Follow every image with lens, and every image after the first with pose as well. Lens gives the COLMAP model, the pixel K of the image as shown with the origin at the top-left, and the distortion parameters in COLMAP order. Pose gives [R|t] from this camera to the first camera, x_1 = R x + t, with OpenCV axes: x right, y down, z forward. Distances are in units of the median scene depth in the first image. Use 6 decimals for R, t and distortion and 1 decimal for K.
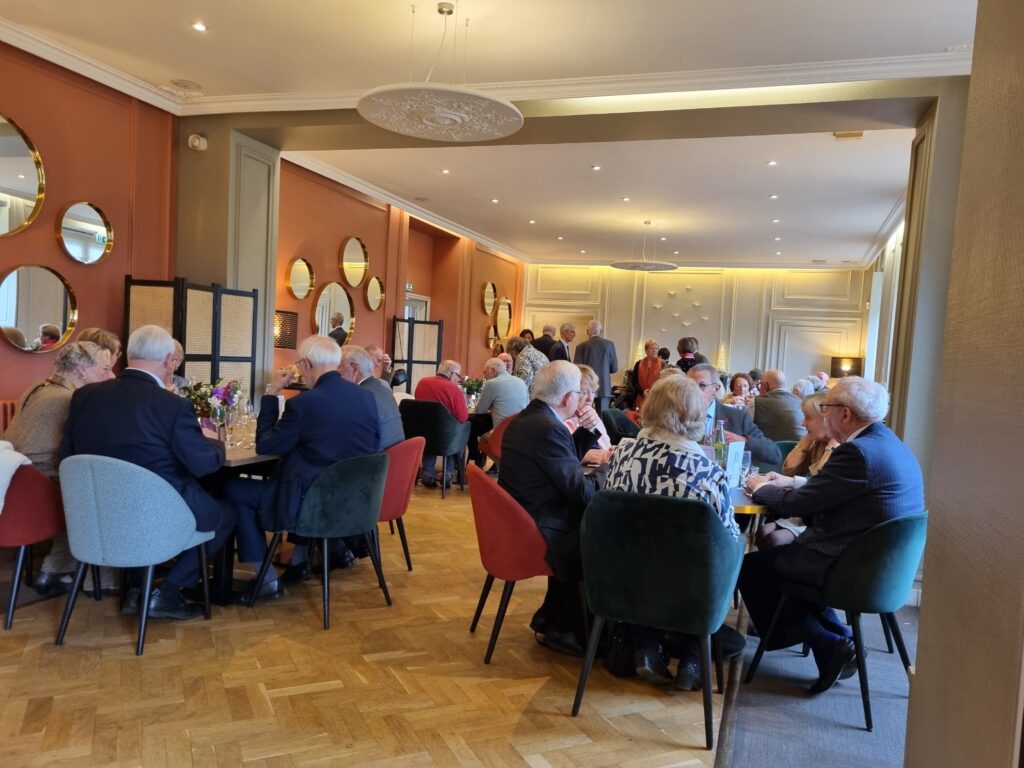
lens RADIAL K [[759.7, 0, 512.0], [0, 759.7, 384.0], [0, 0, 1]] dist [0.002365, 0.004955]
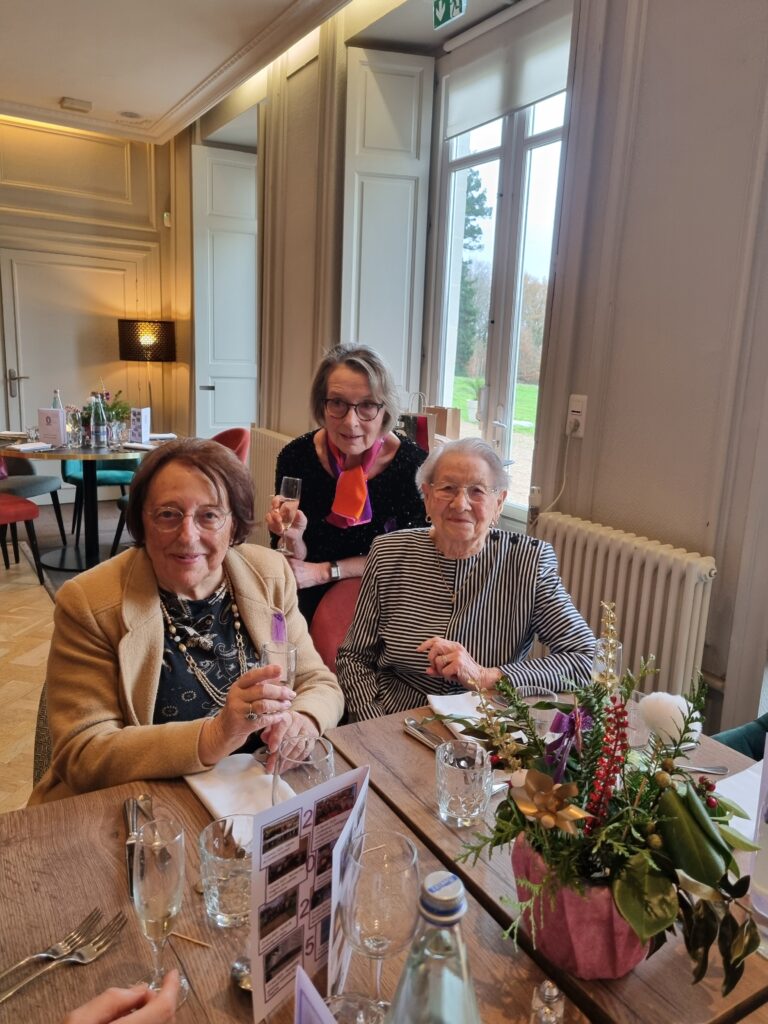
lens RADIAL K [[759.7, 0, 384.0], [0, 759.7, 512.0], [0, 0, 1]] dist [0.002365, 0.004955]
pose [[0.633919, -0.182596, 0.751536, 0.129829], [0.018515, 0.975034, 0.221281, -0.018713], [-0.773178, -0.126359, 0.621473, 0.529958]]
